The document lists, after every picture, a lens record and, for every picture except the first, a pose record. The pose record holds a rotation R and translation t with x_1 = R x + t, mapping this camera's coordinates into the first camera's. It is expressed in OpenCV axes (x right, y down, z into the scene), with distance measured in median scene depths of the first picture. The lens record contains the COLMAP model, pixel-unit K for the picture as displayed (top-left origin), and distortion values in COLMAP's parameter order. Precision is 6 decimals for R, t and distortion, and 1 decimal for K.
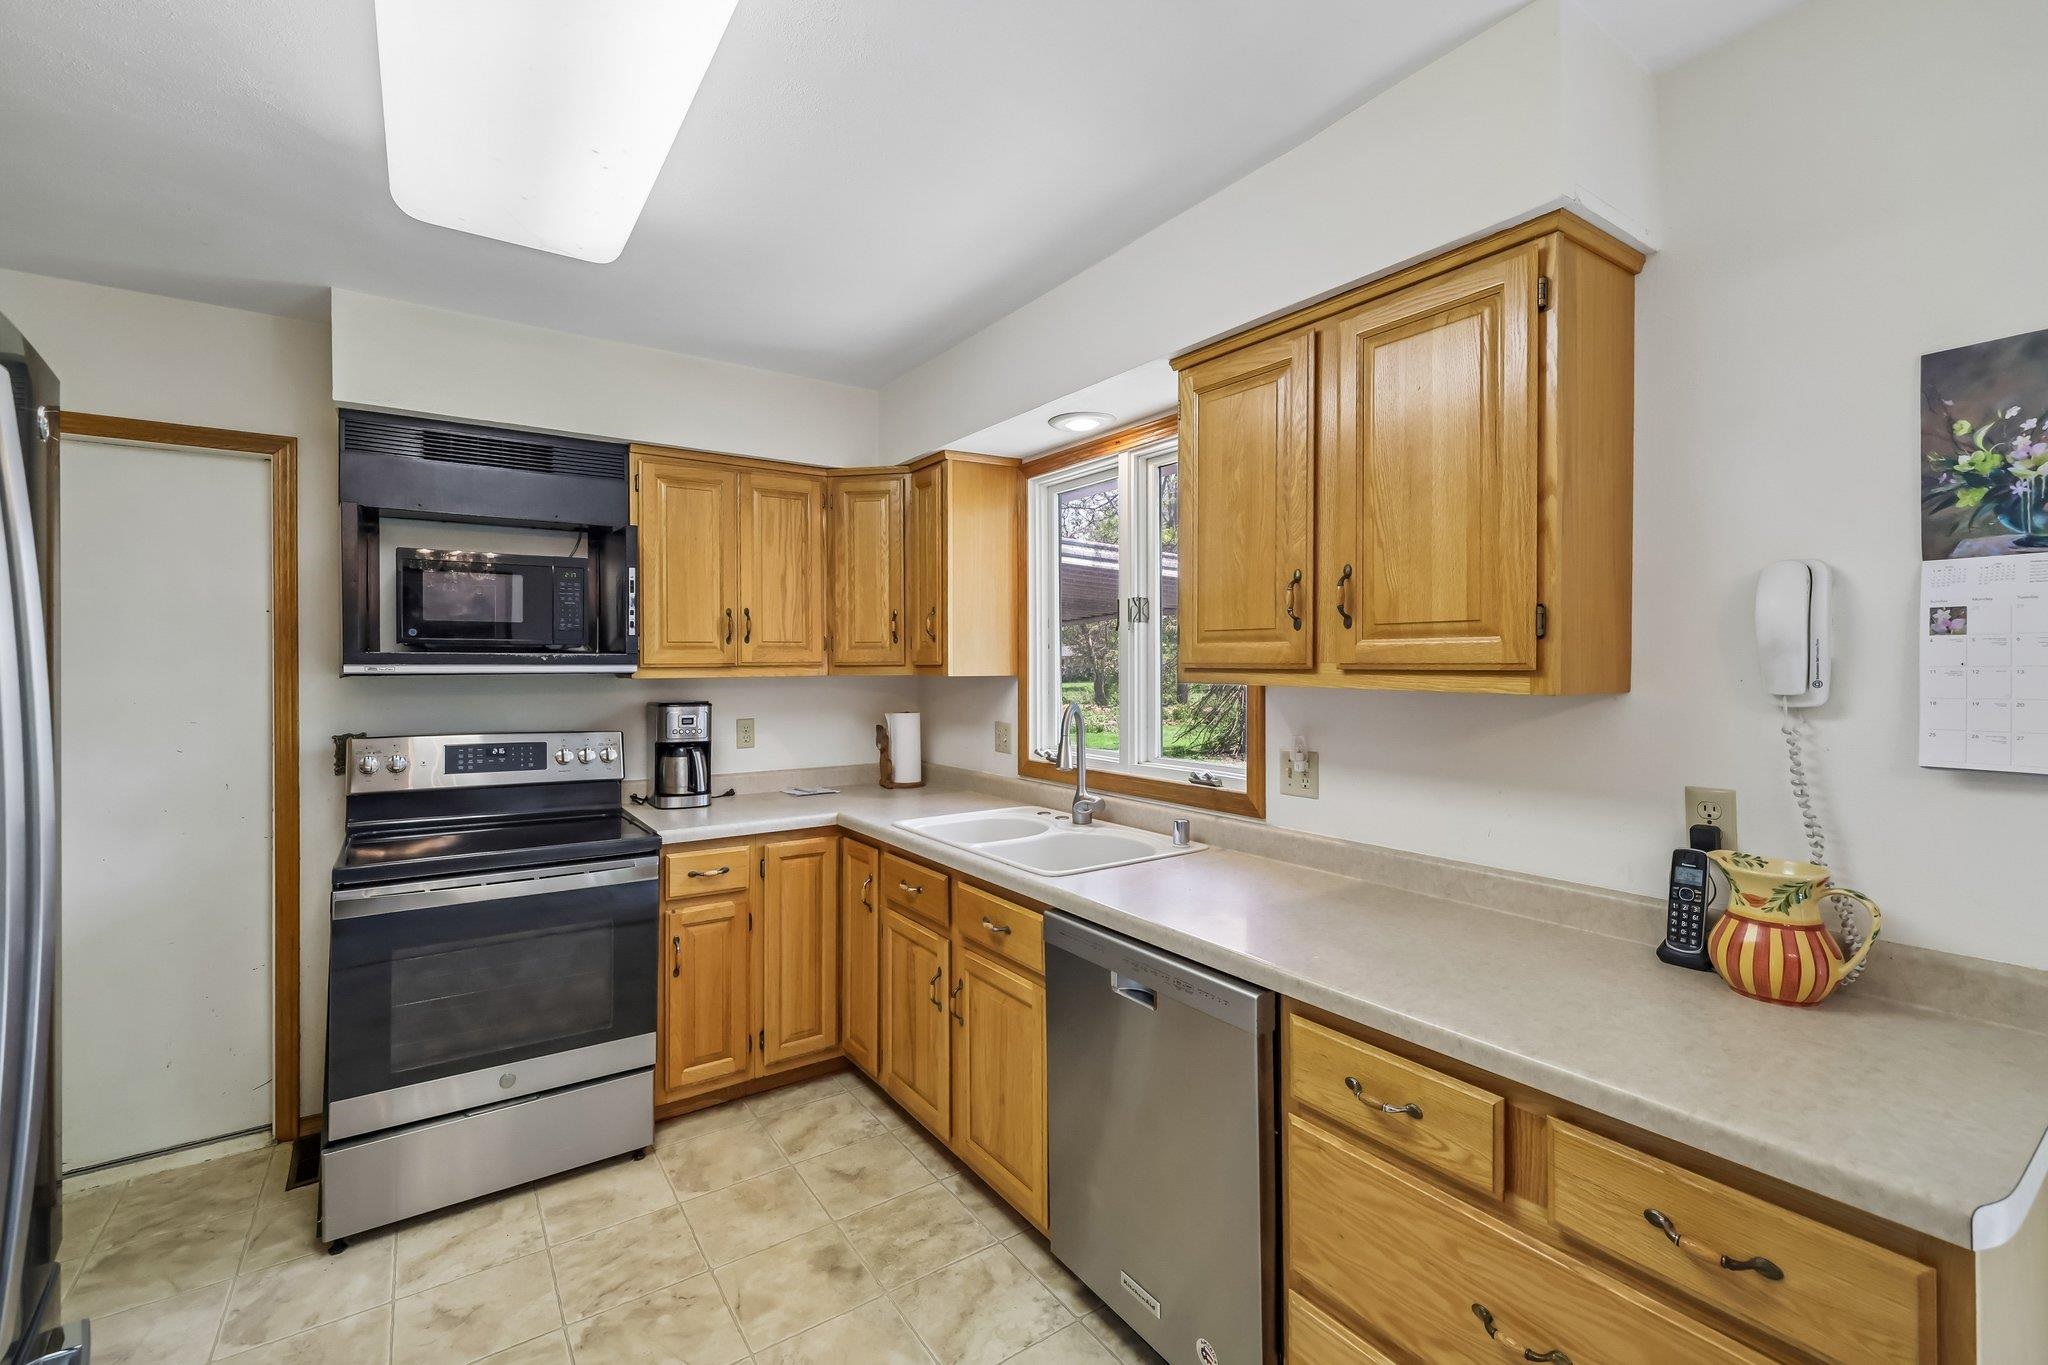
lens RADIAL K [[861.7, 0, 994.7], [0, 861.7, 666.4], [0, 0, 1]] dist [0.001108, 0.000070]
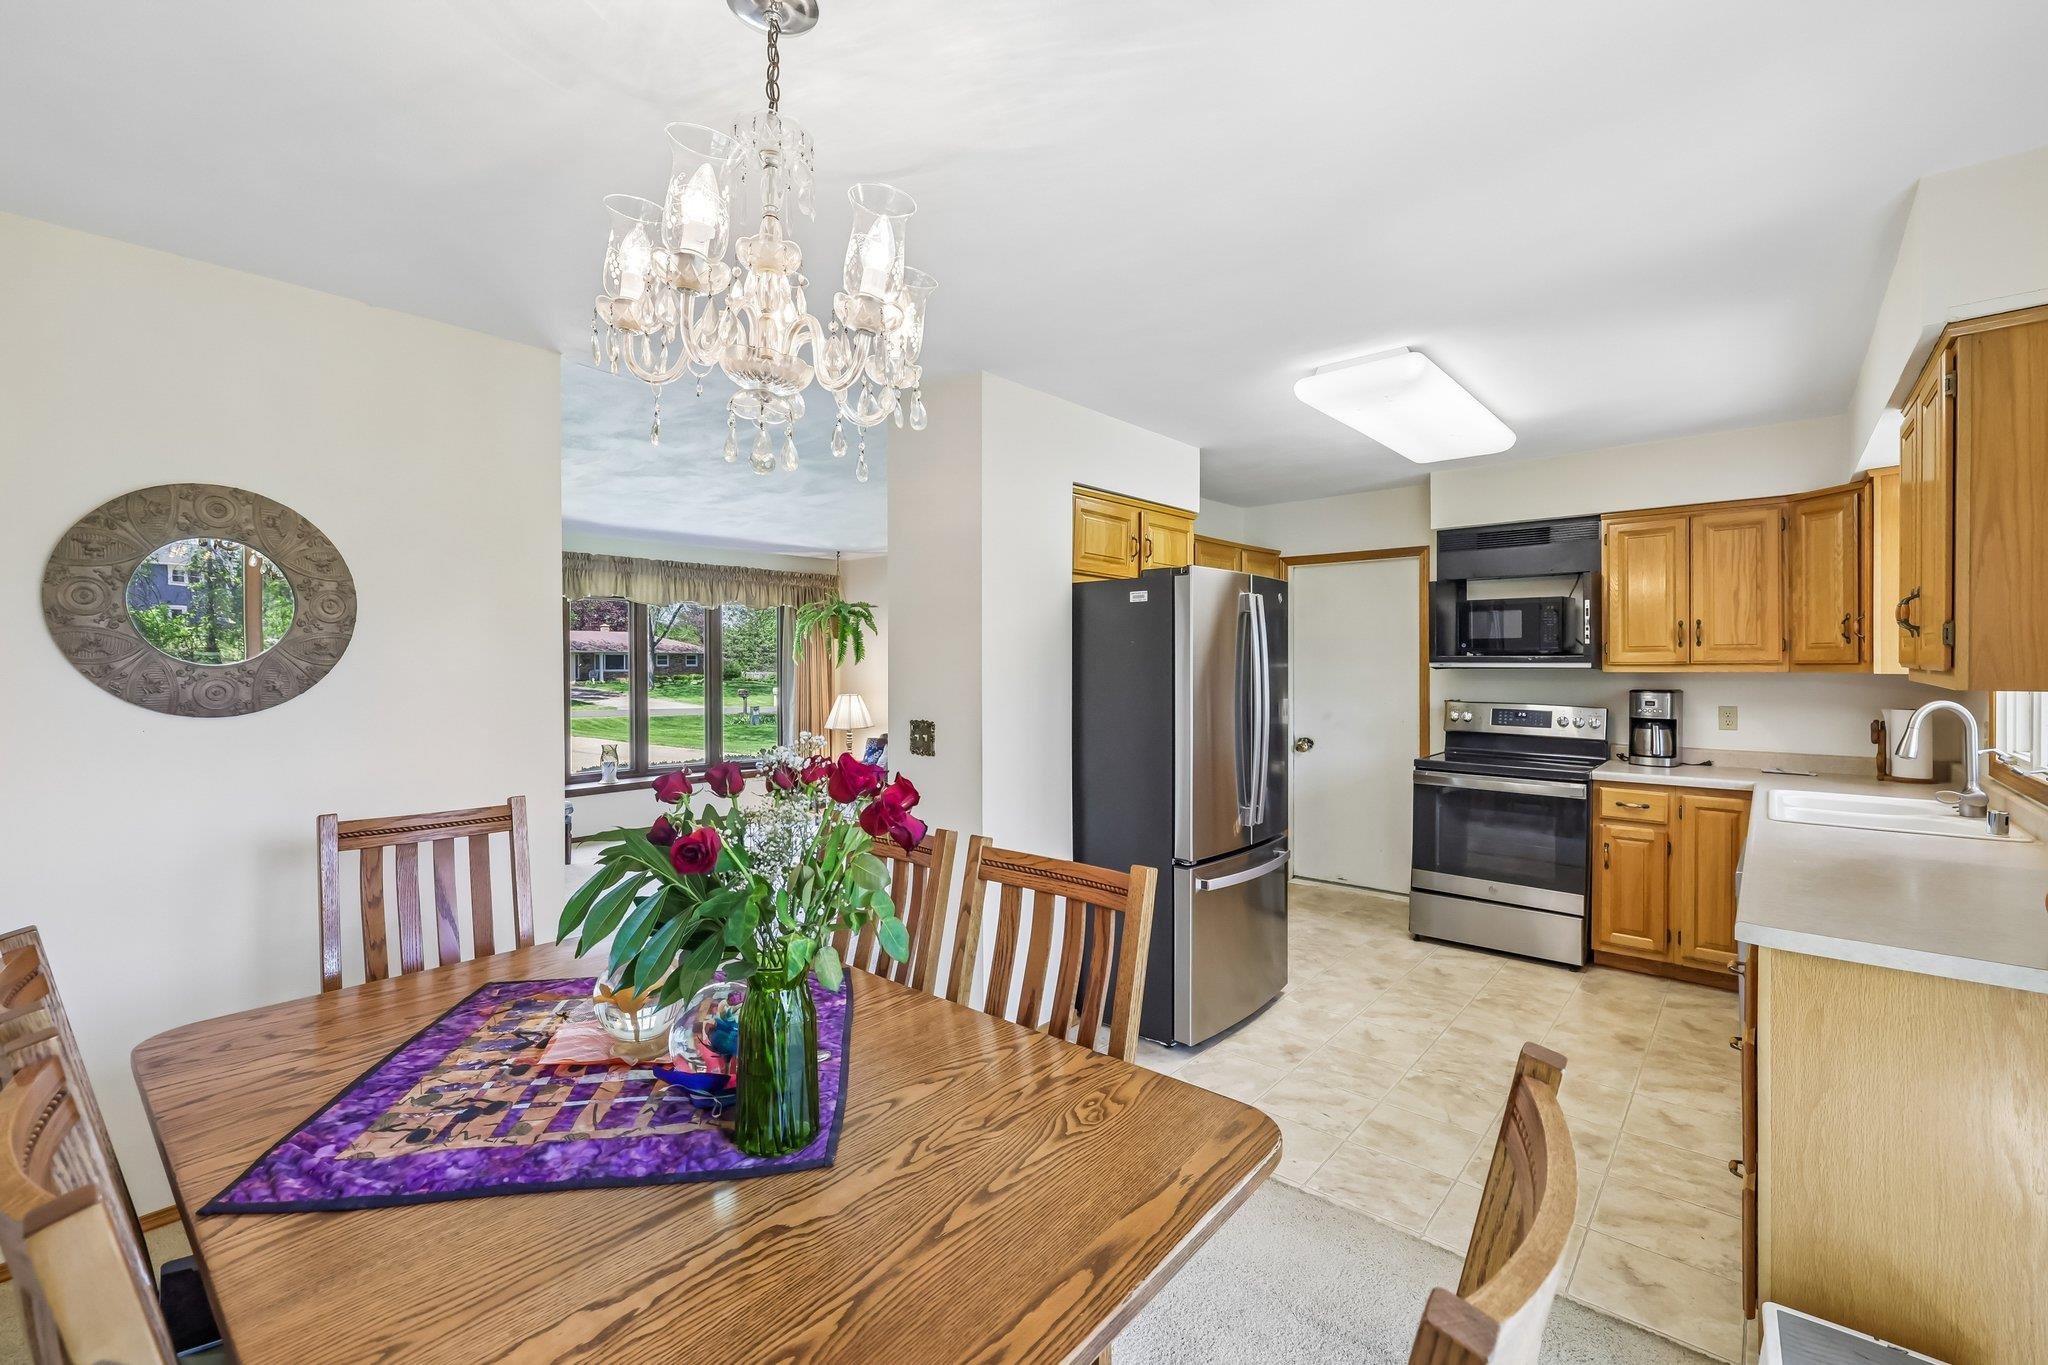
lens RADIAL K [[875.9, 0, 1021.1], [0, 875.9, 667.7], [0, 0, 1]] dist [-0.001792, 0.000569]
pose [[0.262234, 0.008704, -0.964965, 0.836217], [-0.001158, 0.999961, 0.008706, -0.005496], [0.965004, -0.001166, 0.262234, -0.392494]]
